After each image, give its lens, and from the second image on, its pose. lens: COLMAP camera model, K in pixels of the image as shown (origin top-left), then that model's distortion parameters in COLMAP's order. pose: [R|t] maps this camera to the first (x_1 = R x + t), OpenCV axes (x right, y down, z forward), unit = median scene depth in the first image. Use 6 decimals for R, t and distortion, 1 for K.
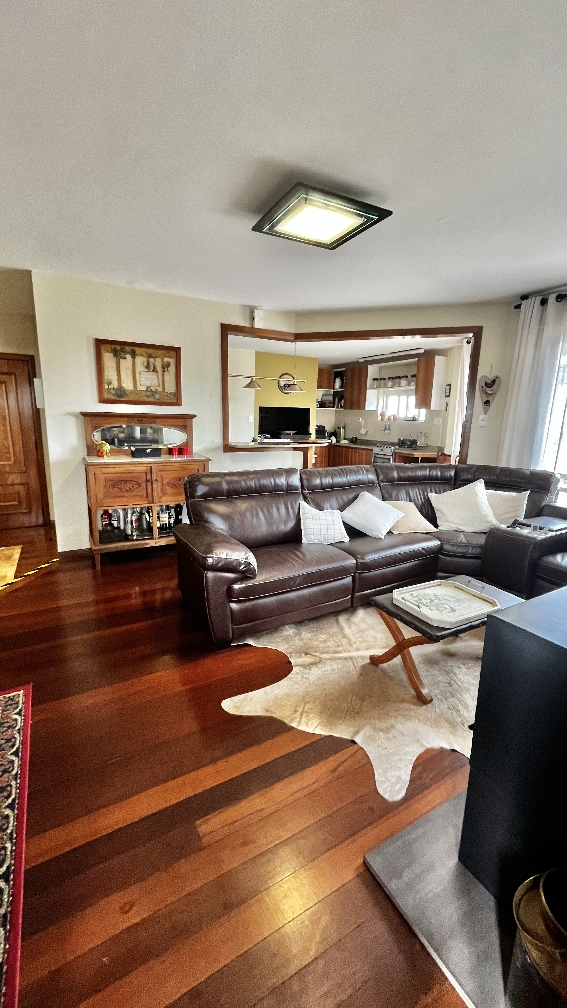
lens RADIAL K [[407.8, 0, 283.5], [0, 407.8, 504.0], [0, 0, 1]] dist [-0.001300, -0.000137]
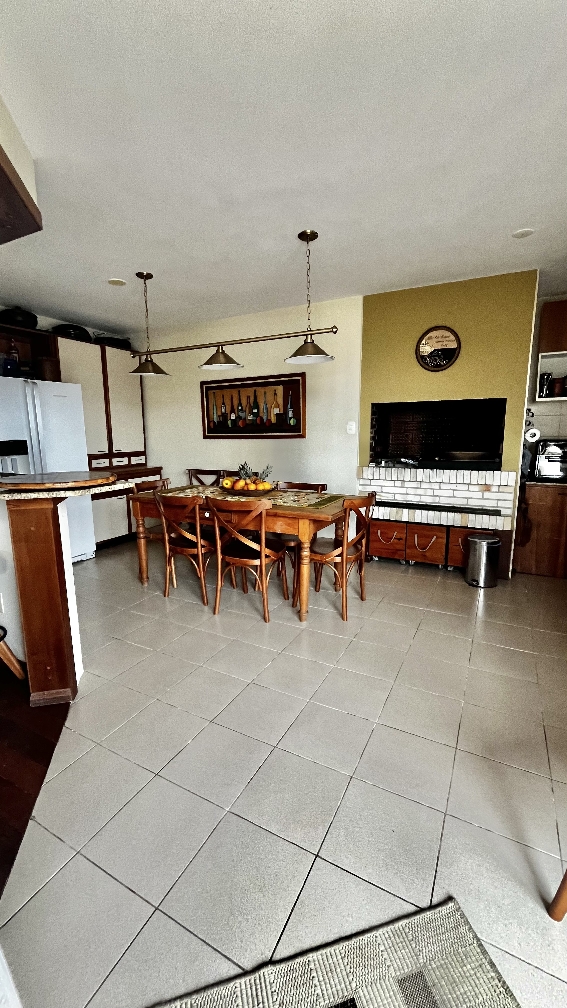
lens RADIAL K [[407.8, 0, 283.5], [0, 407.8, 504.0], [0, 0, 1]] dist [-0.001300, -0.000137]
pose [[0.541052, 0.126299, -0.831451, 0.306197], [-0.160891, 0.985943, 0.045070, -0.112991], [0.825455, 0.109388, 0.553767, 0.603857]]
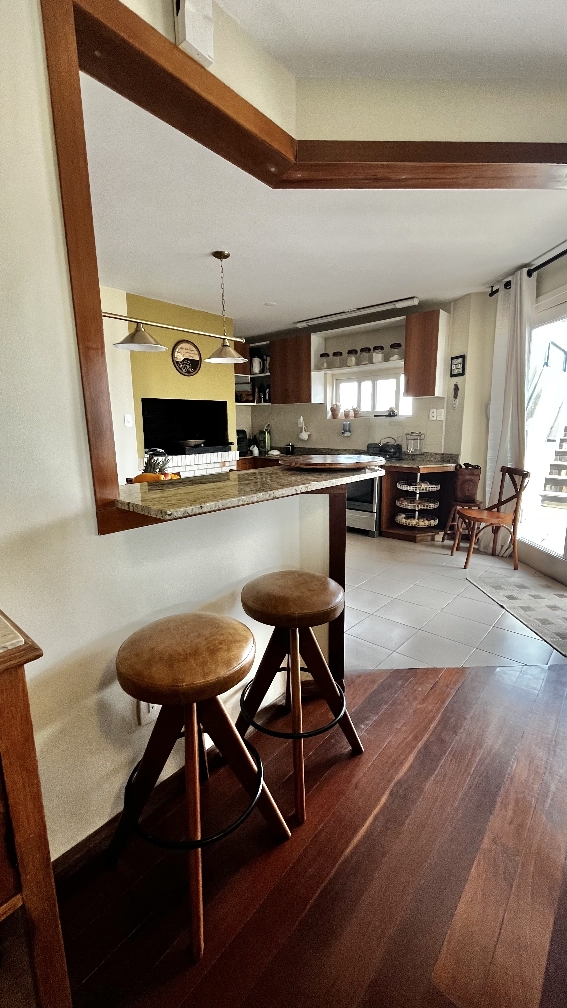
lens RADIAL K [[407.8, 0, 283.5], [0, 407.8, 504.0], [0, 0, 1]] dist [-0.001300, -0.000137]
pose [[0.941580, -0.094816, 0.323167, -0.067491], [0.099913, 0.994996, 0.000822, -0.075498], [-0.321628, 0.031515, 0.946341, 0.406462]]
